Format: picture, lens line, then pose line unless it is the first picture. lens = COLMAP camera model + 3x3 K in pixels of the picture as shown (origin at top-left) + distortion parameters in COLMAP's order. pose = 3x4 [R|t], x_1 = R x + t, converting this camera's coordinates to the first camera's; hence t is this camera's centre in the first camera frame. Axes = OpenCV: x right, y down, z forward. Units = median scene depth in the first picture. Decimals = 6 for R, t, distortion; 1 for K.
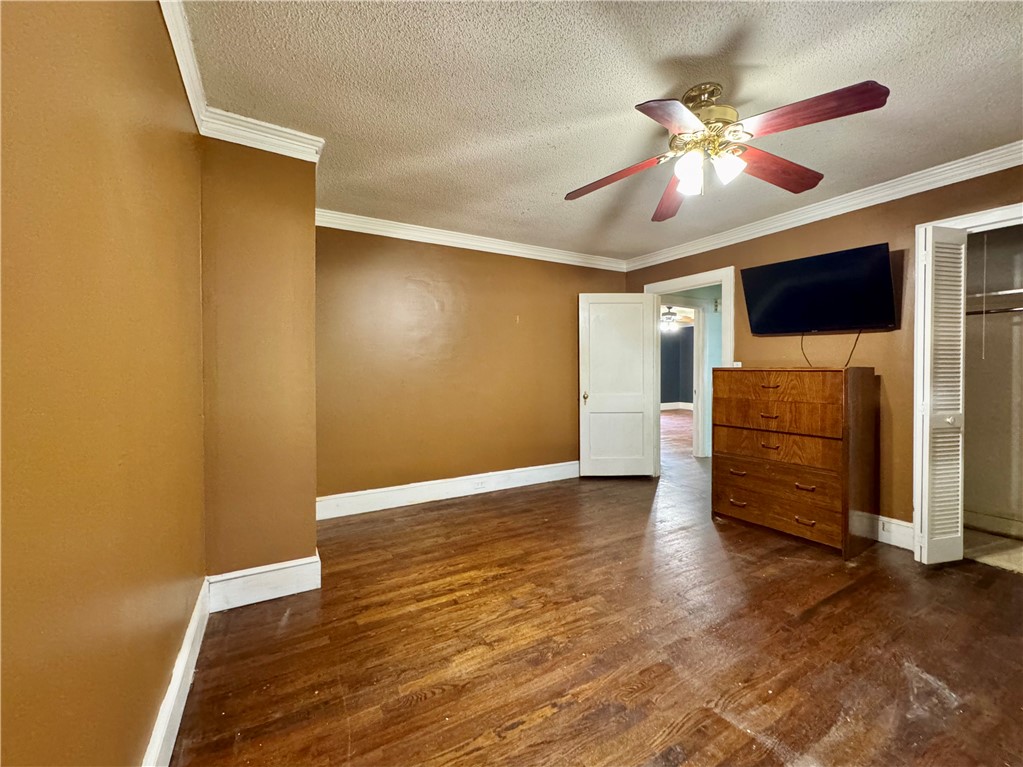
lens RADIAL K [[417.1, 0, 512.6], [0, 417.1, 375.0], [0, 0, 1]] dist [-0.001085, 0.000244]
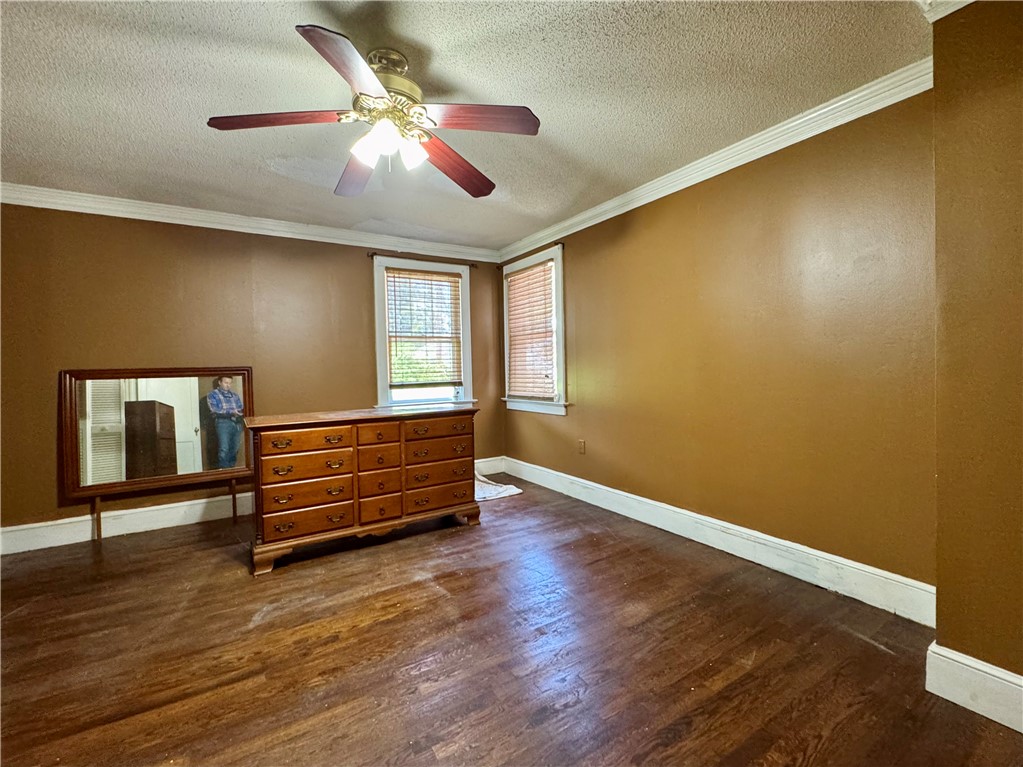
lens RADIAL K [[417.1, 0, 512.6], [0, 417.1, 375.0], [0, 0, 1]] dist [-0.001085, 0.000244]
pose [[-0.999197, 0.020743, -0.034268, 0.242086], [0.019671, 0.999315, 0.031341, -0.015811], [0.034894, 0.030642, -0.998921, 2.010115]]
